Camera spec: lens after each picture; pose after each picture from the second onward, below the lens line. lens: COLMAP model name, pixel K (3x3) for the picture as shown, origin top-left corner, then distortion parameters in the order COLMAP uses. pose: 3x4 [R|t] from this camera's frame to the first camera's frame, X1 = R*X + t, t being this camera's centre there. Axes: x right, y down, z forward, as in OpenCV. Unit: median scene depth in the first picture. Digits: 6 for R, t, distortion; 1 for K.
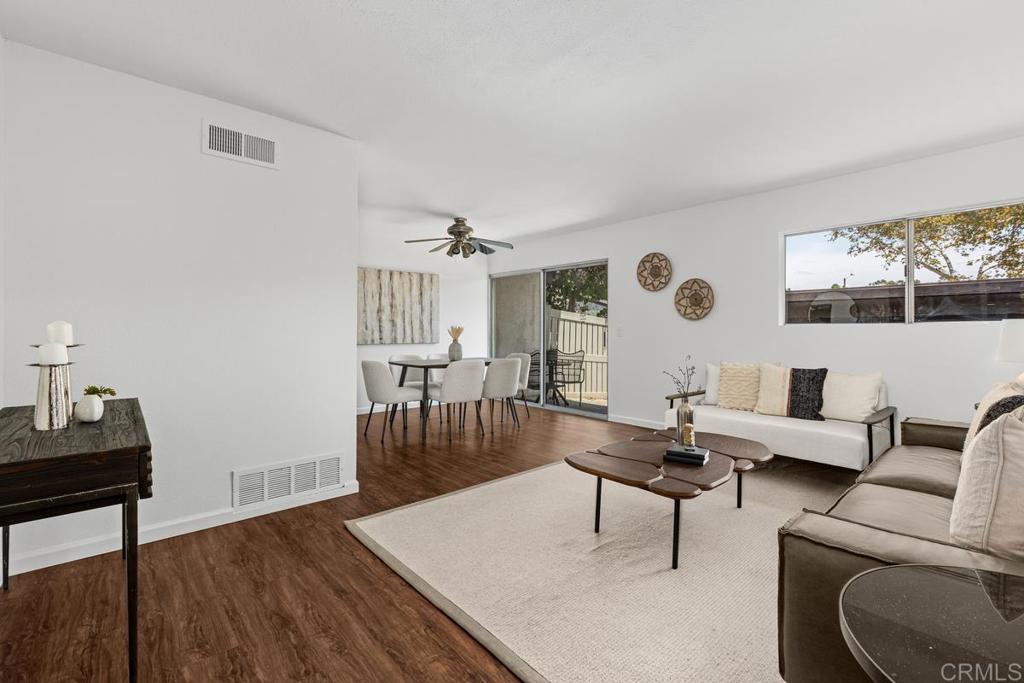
lens RADIAL K [[453.5, 0, 507.7], [0, 453.5, 339.0], [0, 0, 1]] dist [0.009974, 0.000321]
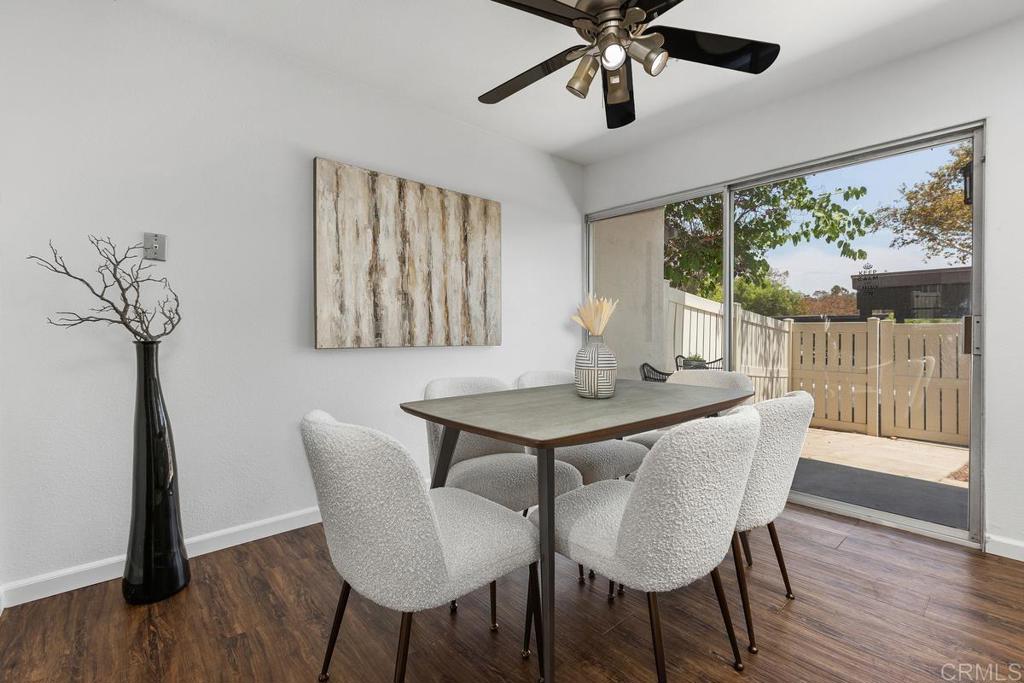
lens RADIAL K [[453.5, 0, 512.8], [0, 453.5, 338.8], [0, 0, 1]] dist [0.009974, 0.000321]
pose [[0.999963, -0.003527, 0.007880, -0.146947], [0.003572, 0.999977, -0.005764, 0.005510], [-0.007859, 0.005792, 0.999952, 0.539541]]
